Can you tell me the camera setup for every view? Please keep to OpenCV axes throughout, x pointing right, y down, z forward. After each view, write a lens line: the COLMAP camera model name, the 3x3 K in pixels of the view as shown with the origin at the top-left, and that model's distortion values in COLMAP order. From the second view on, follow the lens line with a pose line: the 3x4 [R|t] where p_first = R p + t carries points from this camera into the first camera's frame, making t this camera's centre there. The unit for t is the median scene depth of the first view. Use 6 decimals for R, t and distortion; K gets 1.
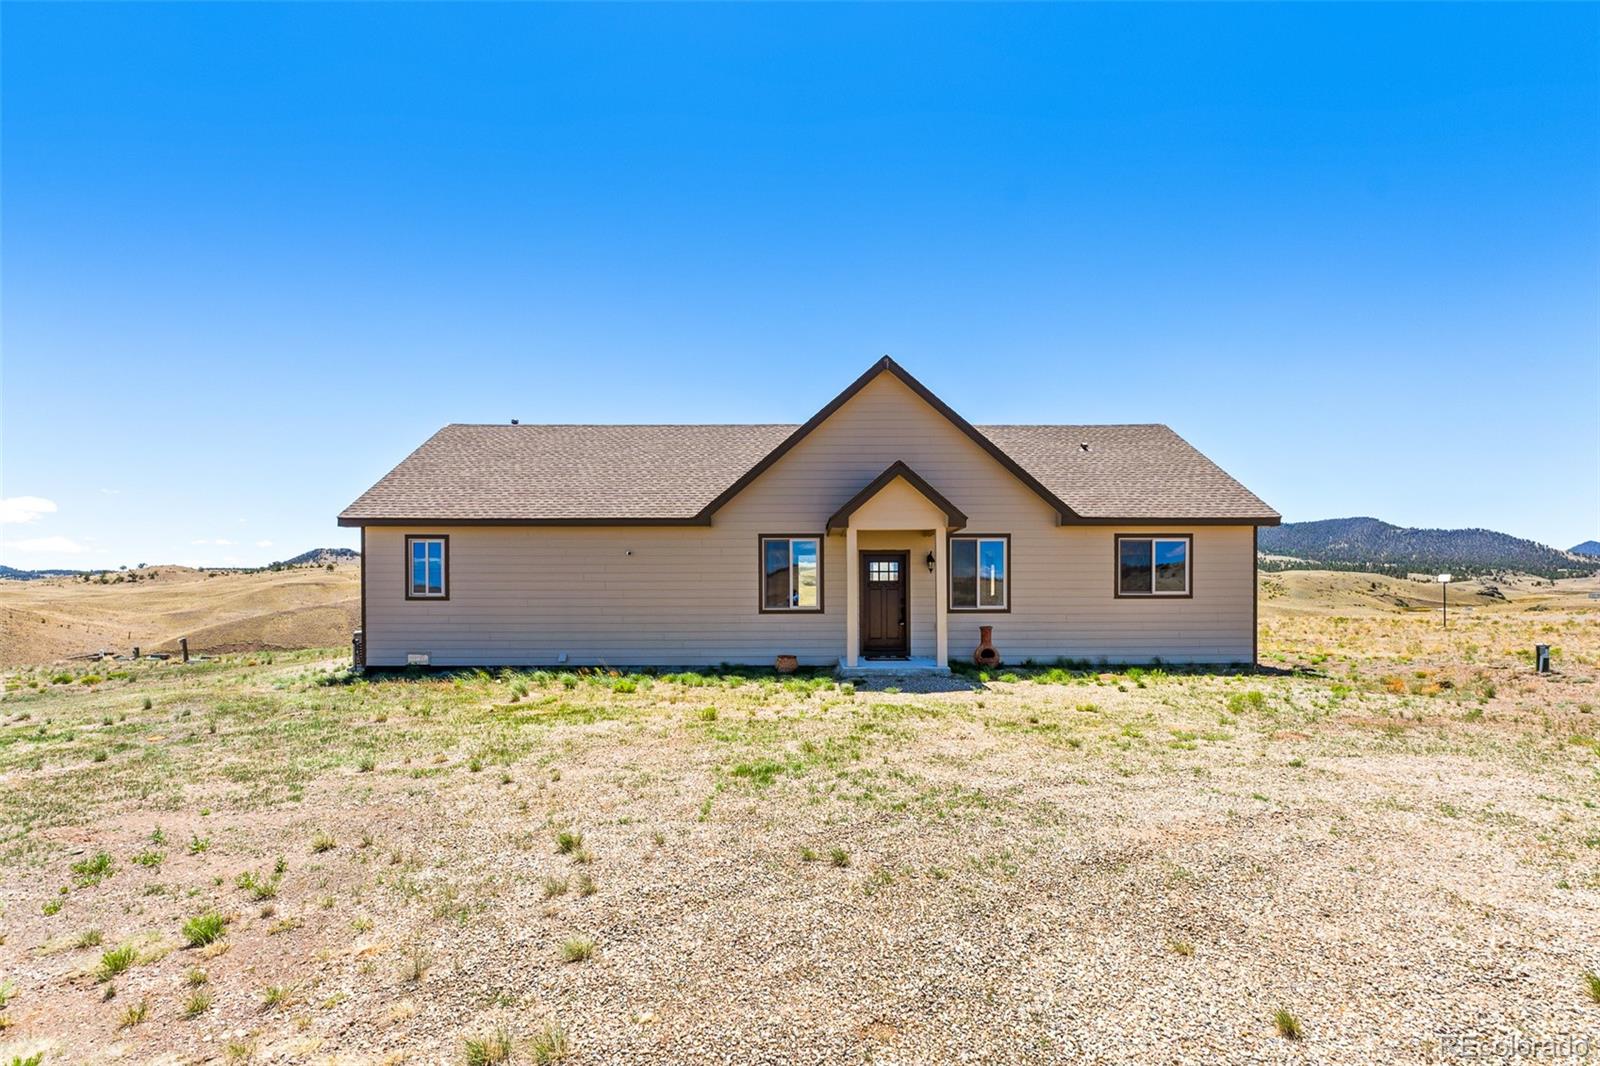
lens RADIAL K [[840.6, 0, 800.4], [0, 840.6, 597.7], [0, 0, 1]] dist [-0.001545, 0.000194]
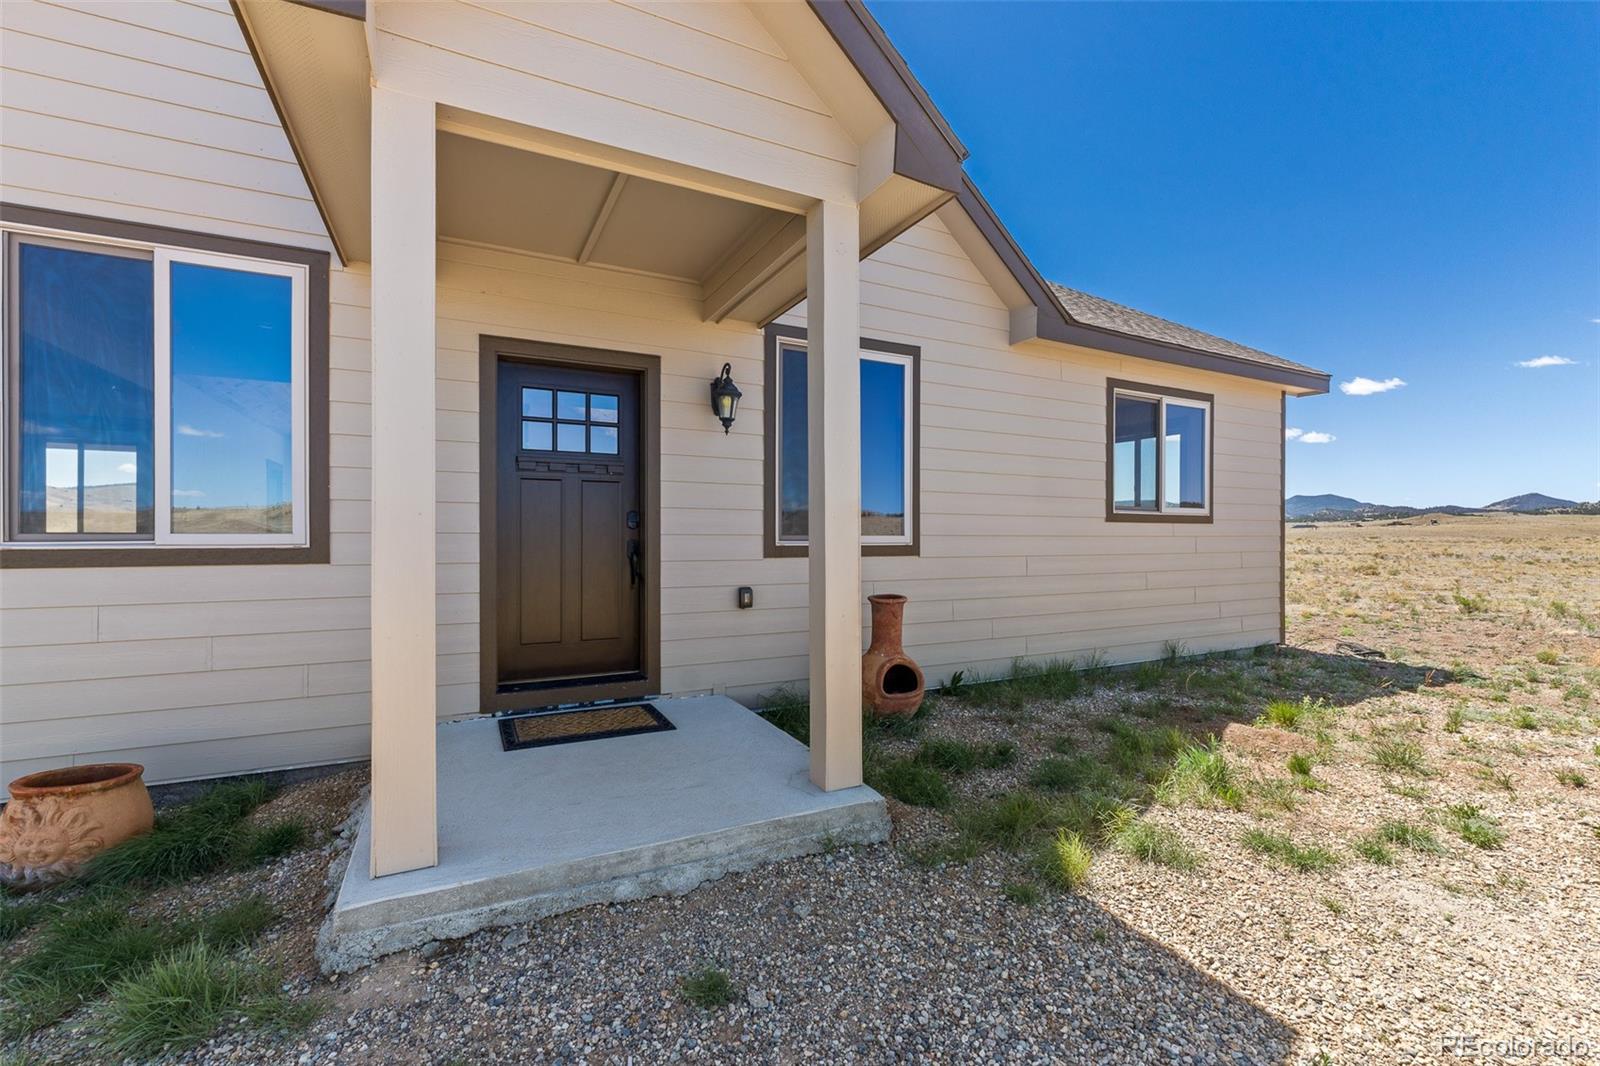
lens RADIAL K [[690.3, 0, 800.0], [0, 690.3, 533.0], [0, 0, 1]] dist [-0.000333, 0.000018]
pose [[0.887547, 0.006955, 0.460665, 0.058589], [-0.011635, 0.999906, 0.007320, 0.006439], [-0.460570, -0.011857, 0.887544, 0.746991]]
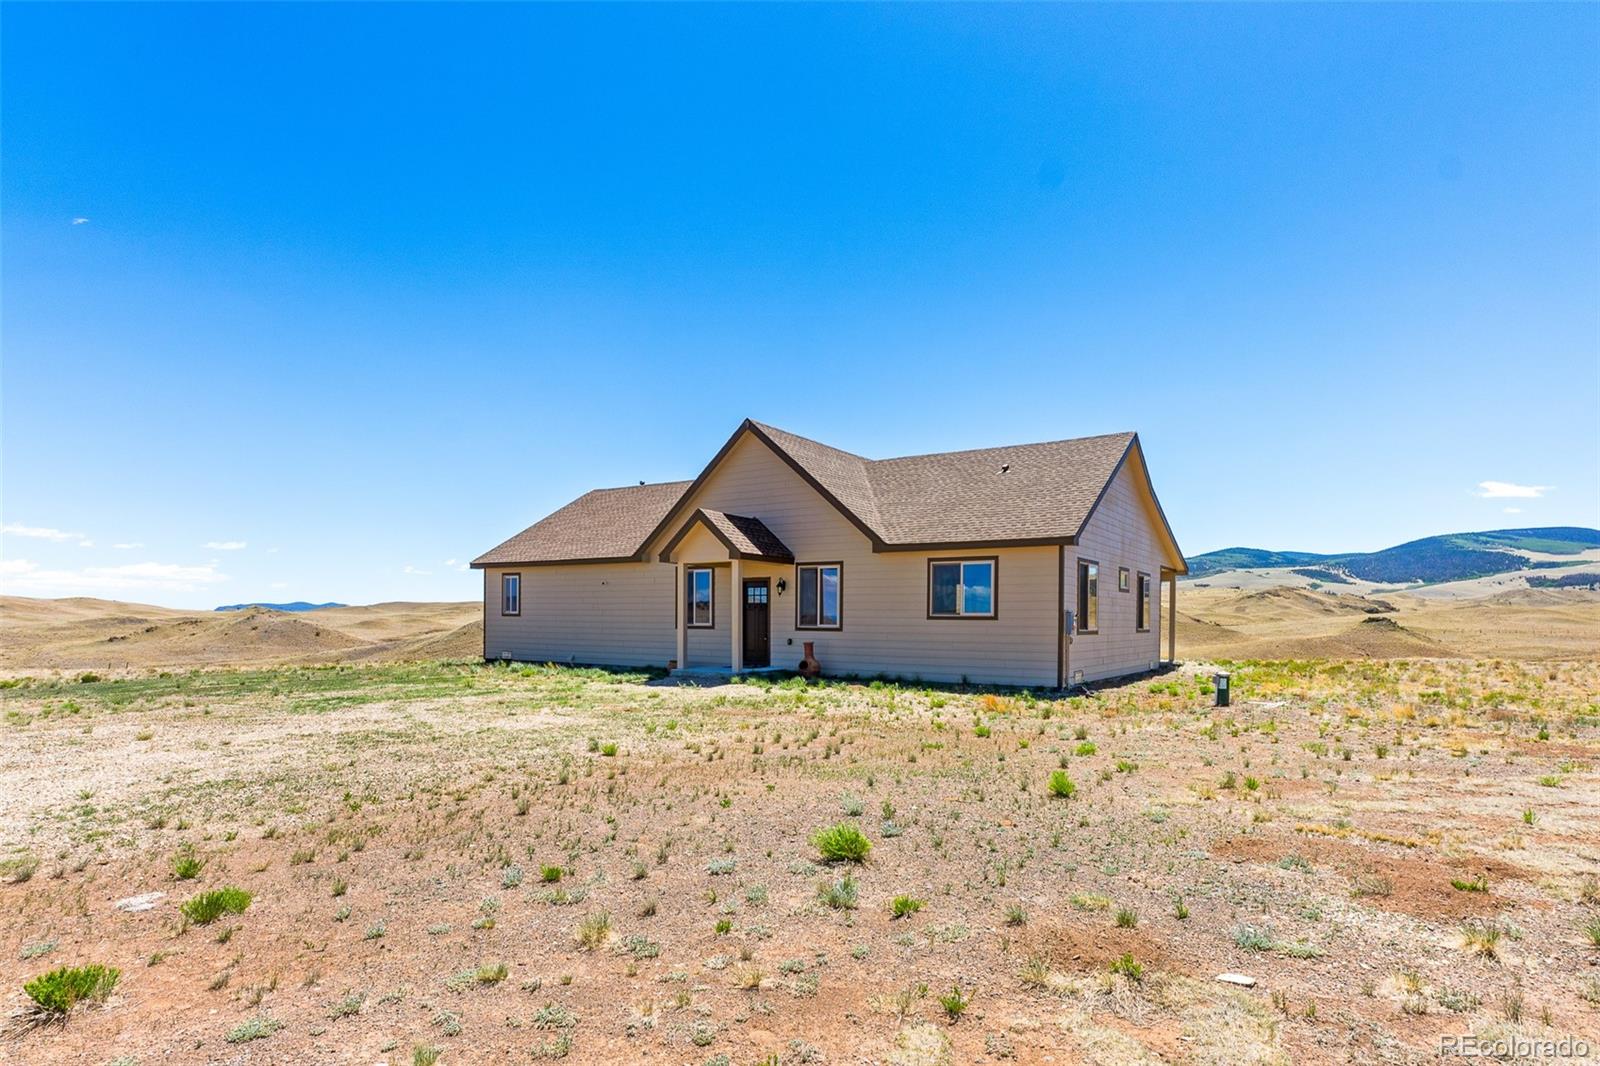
lens RADIAL K [[840.6, 0, 800.4], [0, 840.6, 597.7], [0, 0, 1]] dist [-0.001545, 0.000194]
pose [[0.831105, -0.004184, -0.556100, 0.829332], [-0.006314, 0.999836, -0.016959, -0.007330], [0.556080, 0.017606, 0.830942, 0.032083]]
